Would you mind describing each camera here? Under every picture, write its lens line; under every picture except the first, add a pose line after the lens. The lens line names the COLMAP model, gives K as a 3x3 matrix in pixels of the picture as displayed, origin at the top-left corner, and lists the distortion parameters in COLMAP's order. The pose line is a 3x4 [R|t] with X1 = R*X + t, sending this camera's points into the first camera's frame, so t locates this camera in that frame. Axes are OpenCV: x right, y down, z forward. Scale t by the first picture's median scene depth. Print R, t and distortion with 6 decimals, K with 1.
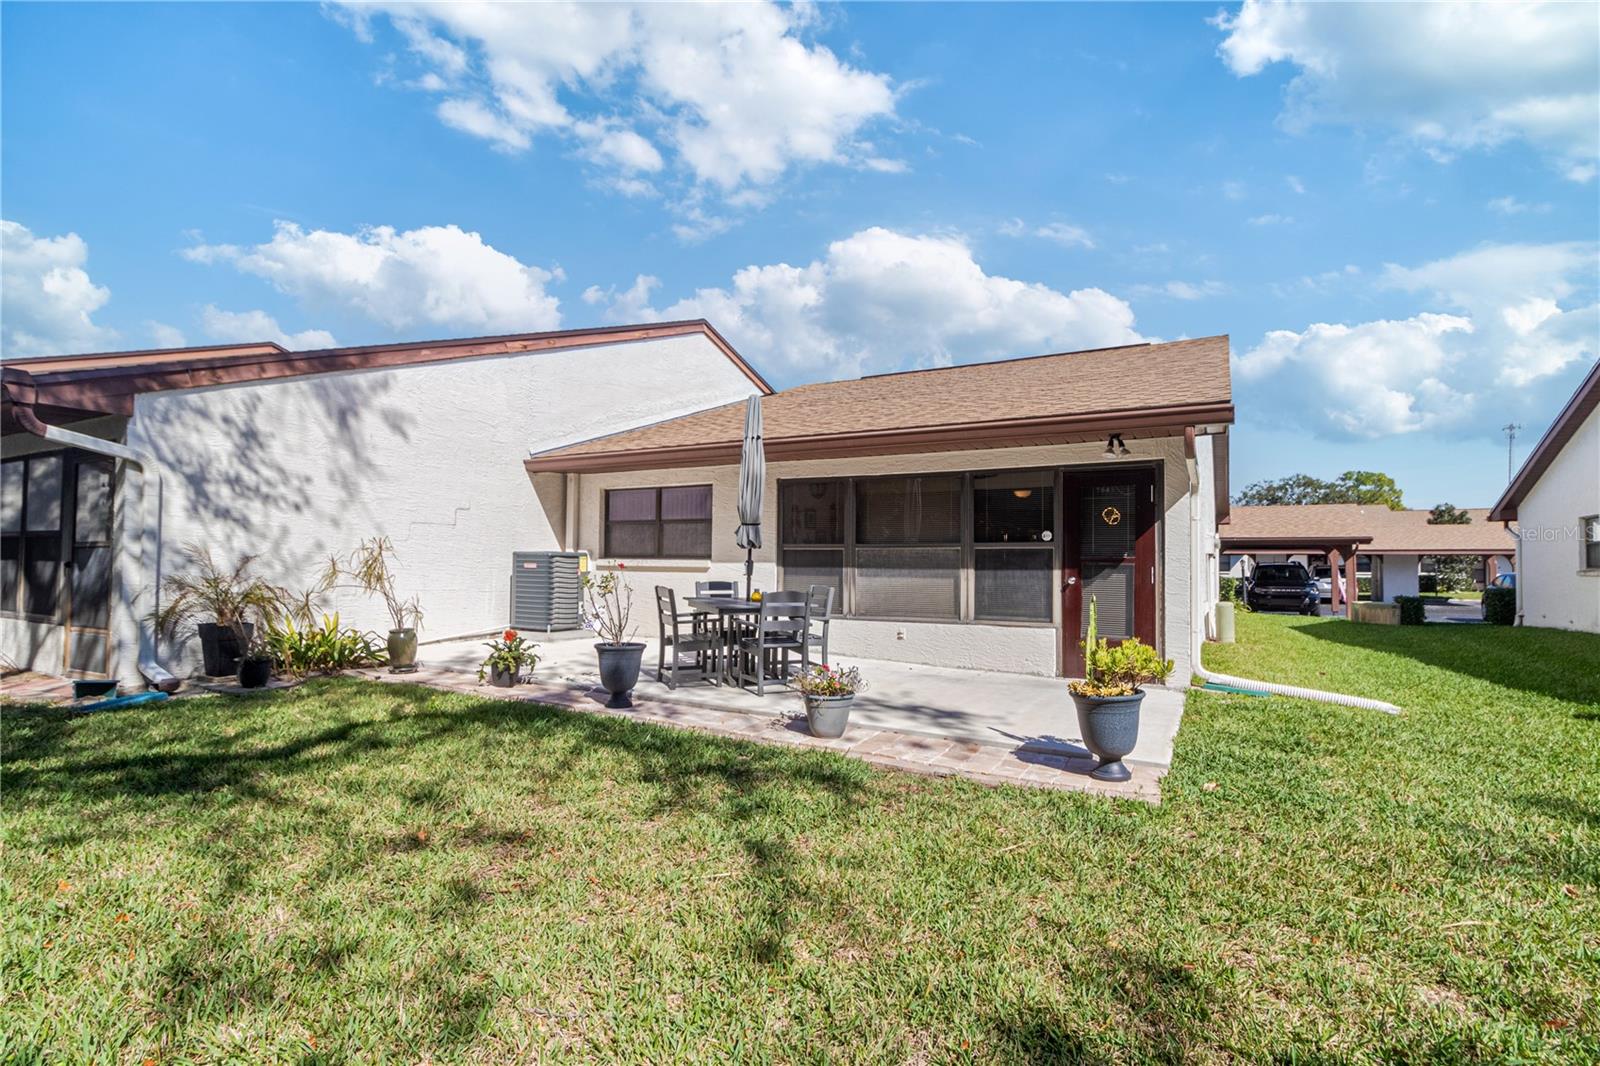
lens RADIAL K [[779.2, 0, 806.0], [0, 779.2, 546.3], [0, 0, 1]] dist [-0.000998, -0.001272]
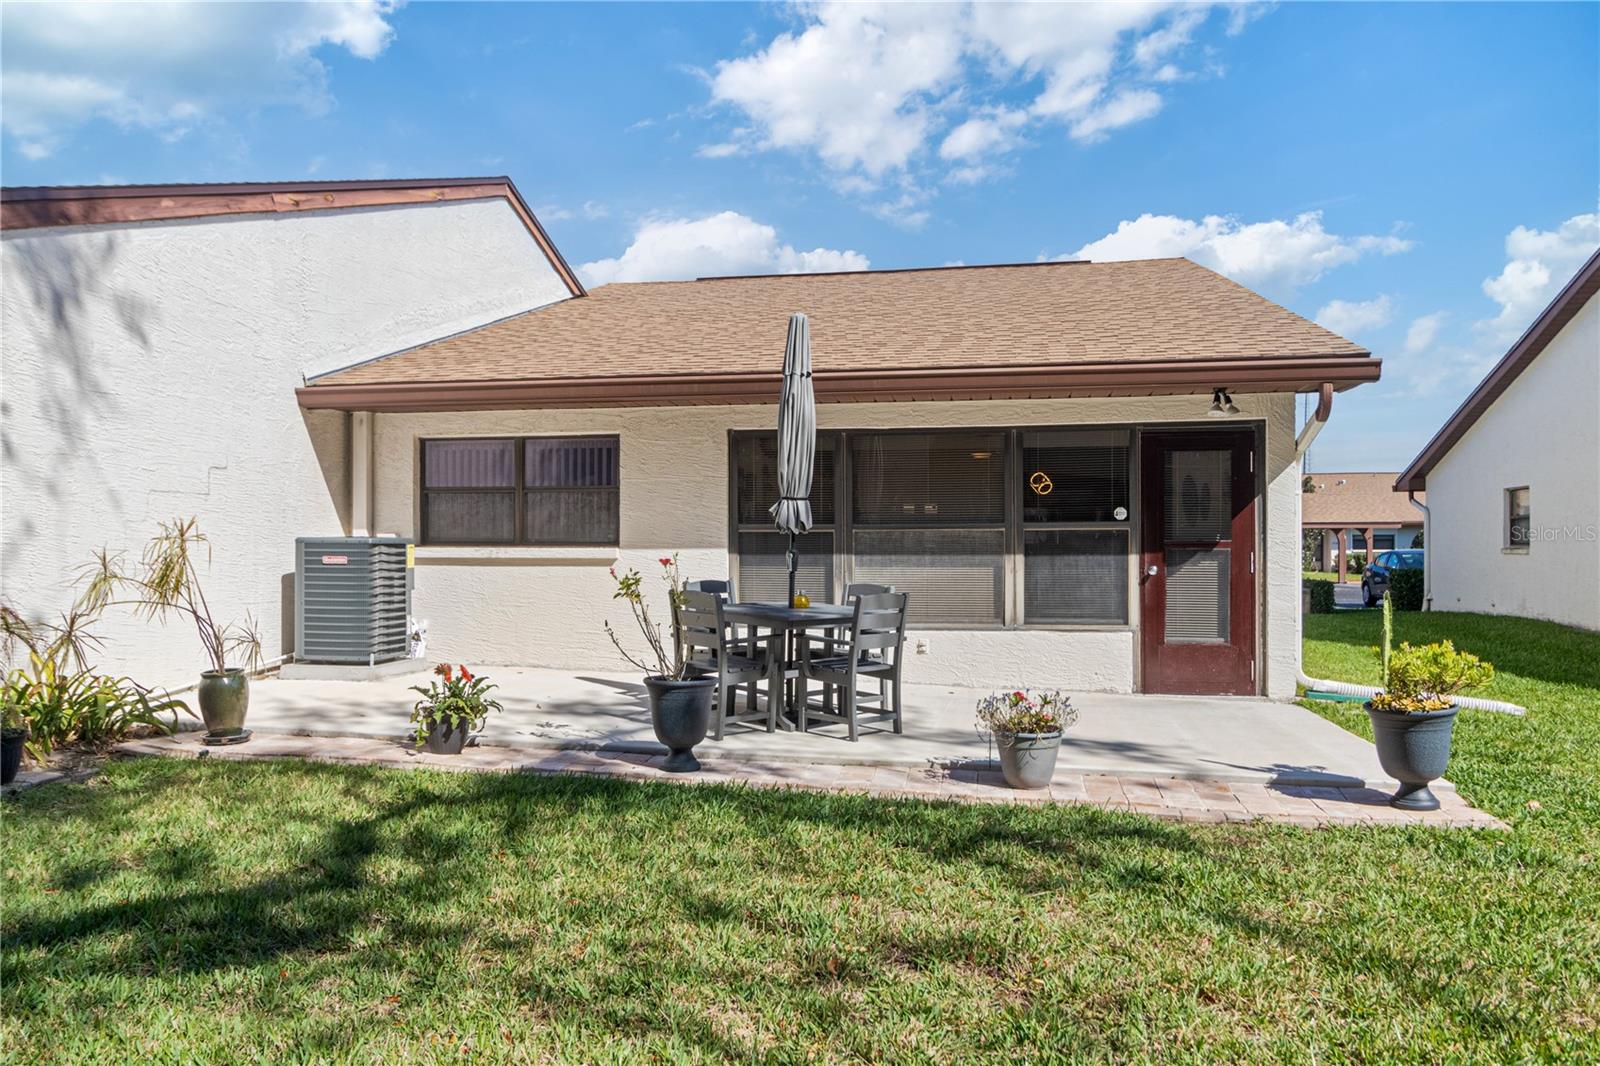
lens RADIAL K [[1136.9, 0, 800.0], [0, 1136.9, 533.0], [0, 0, 1]] dist [0.002730, 0.008284]
pose [[0.947675, -0.006416, 0.319172, -0.340828], [0.002352, 0.999911, 0.013118, -0.009040], [-0.319228, -0.011681, 0.947606, 0.025291]]
